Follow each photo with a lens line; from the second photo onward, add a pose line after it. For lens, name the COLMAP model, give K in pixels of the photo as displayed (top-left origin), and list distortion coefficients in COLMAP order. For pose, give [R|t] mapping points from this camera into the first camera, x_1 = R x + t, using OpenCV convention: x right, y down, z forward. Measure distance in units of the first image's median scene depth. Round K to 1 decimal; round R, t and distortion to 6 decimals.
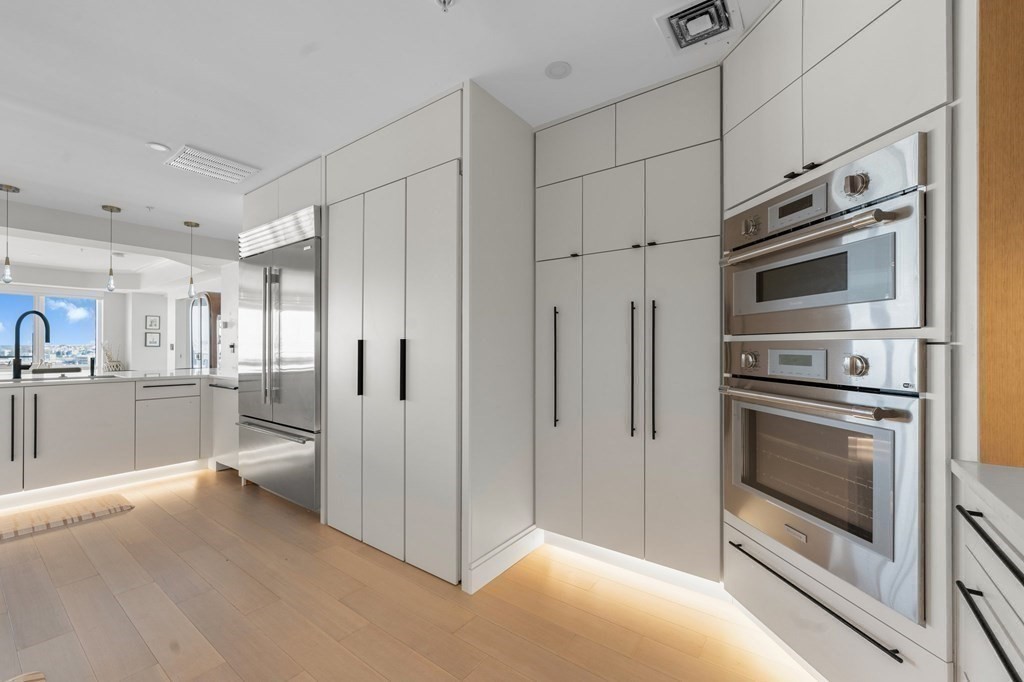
lens RADIAL K [[415.9, 0, 515.4], [0, 415.9, 344.3], [0, 0, 1]] dist [0.000654, -0.000143]
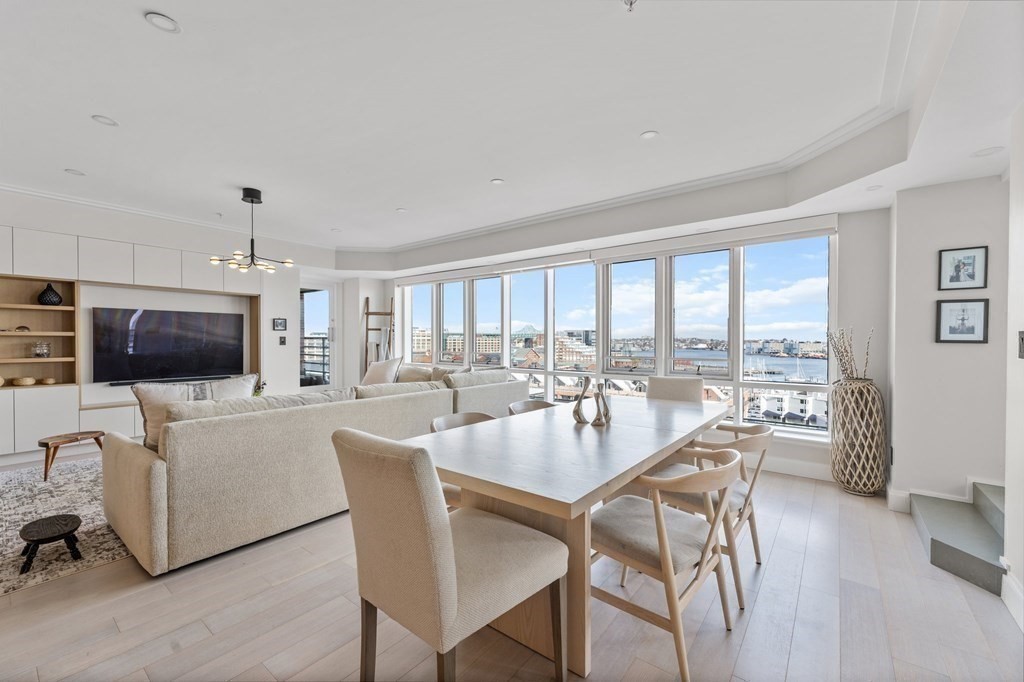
lens RADIAL K [[415.9, 0, 515.4], [0, 415.9, 344.3], [0, 0, 1]] dist [0.000654, -0.000143]
pose [[-0.029414, 0.008463, -0.999531, -0.556973], [0.000446, 0.999964, 0.008454, 0.003651], [0.999567, -0.000198, -0.029417, 0.686299]]
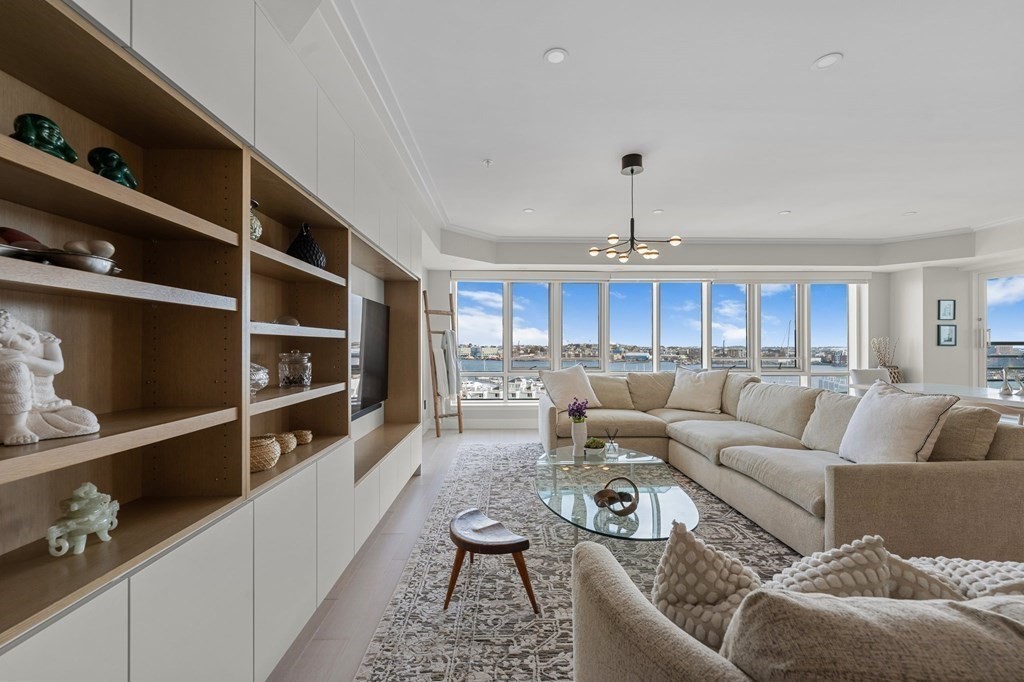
lens RADIAL K [[414.8, 0, 515.4], [0, 414.8, 344.5], [0, 0, 1]] dist [0.001351, -0.000193]
pose [[0.611691, -0.004187, -0.791086, -0.794914], [0.004038, 0.999989, -0.002170, 0.001993], [0.791086, -0.001867, 0.611702, 0.047972]]
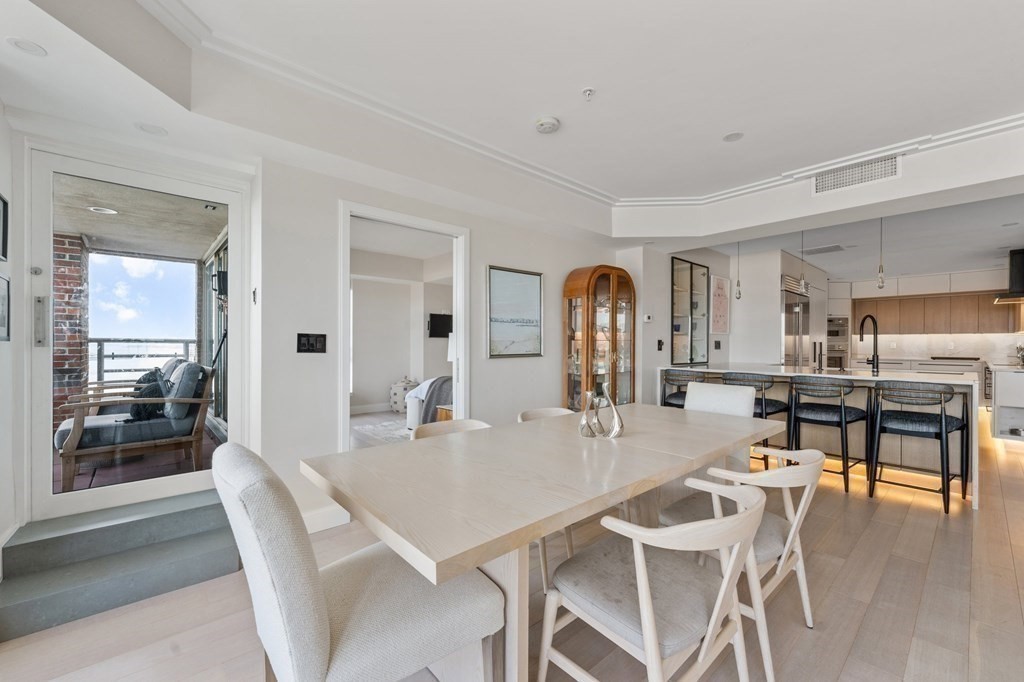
lens RADIAL K [[415.9, 0, 515.4], [0, 415.9, 344.3], [0, 0, 1]] dist [0.000654, -0.000143]
pose [[0.205309, -0.000729, 0.978697, -1.060531], [-0.007390, 0.999970, 0.002295, 0.004782], [-0.978669, -0.007704, 0.205298, 0.726929]]
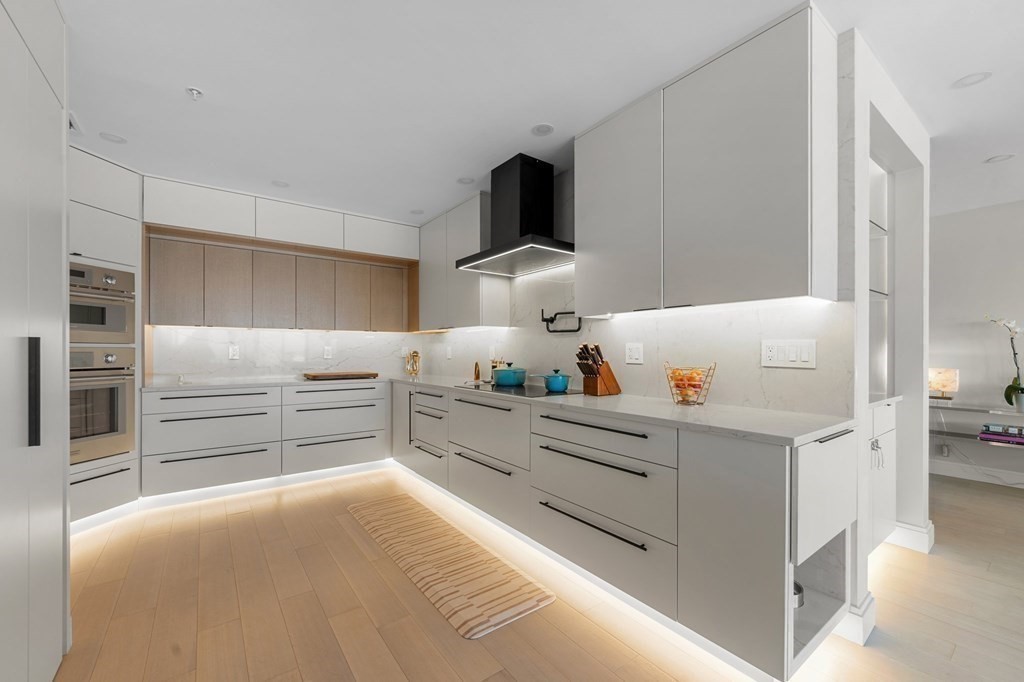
lens RADIAL K [[420.1, 0, 523.1], [0, 420.1, 350.5], [0, 0, 1]] dist [-0.000236, -0.000249]
pose [[-0.956357, 0.000316, 0.292200, -0.302871], [-0.001505, 0.999981, -0.006005, 0.003146], [-0.292196, -0.006183, -0.956338, 0.377383]]
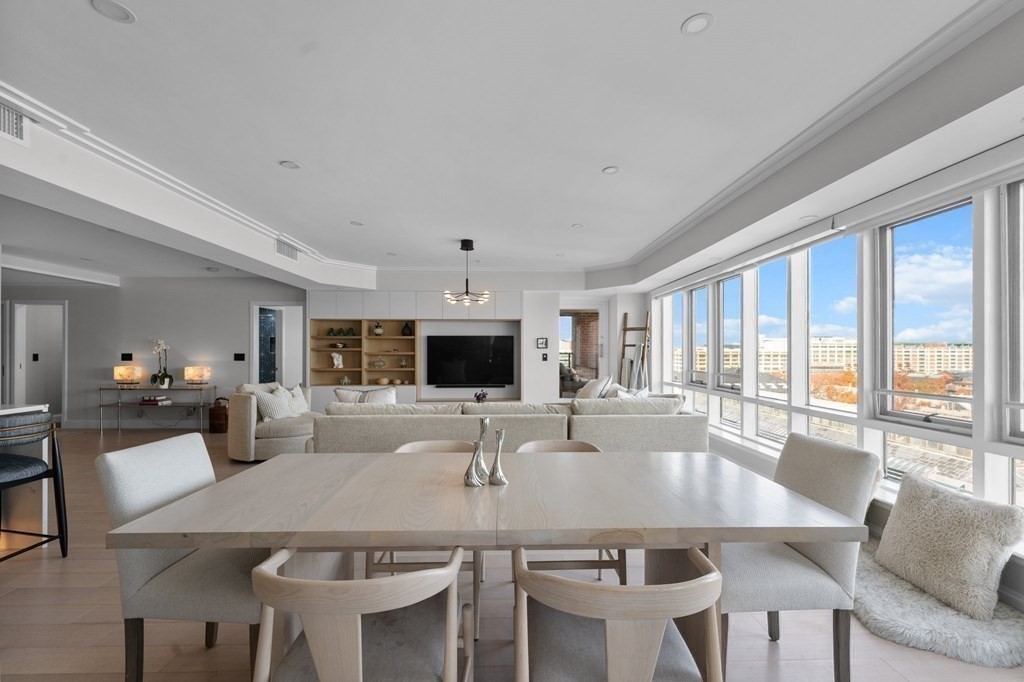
lens RADIAL K [[417.3, 0, 517.6], [0, 417.3, 348.2], [0, 0, 1]] dist [-0.000070, -0.000078]
pose [[-0.790030, -0.005945, -0.613040, -0.714901], [0.001469, 0.999932, -0.011590, -0.005143], [0.613067, -0.010057, -0.789967, 0.896580]]
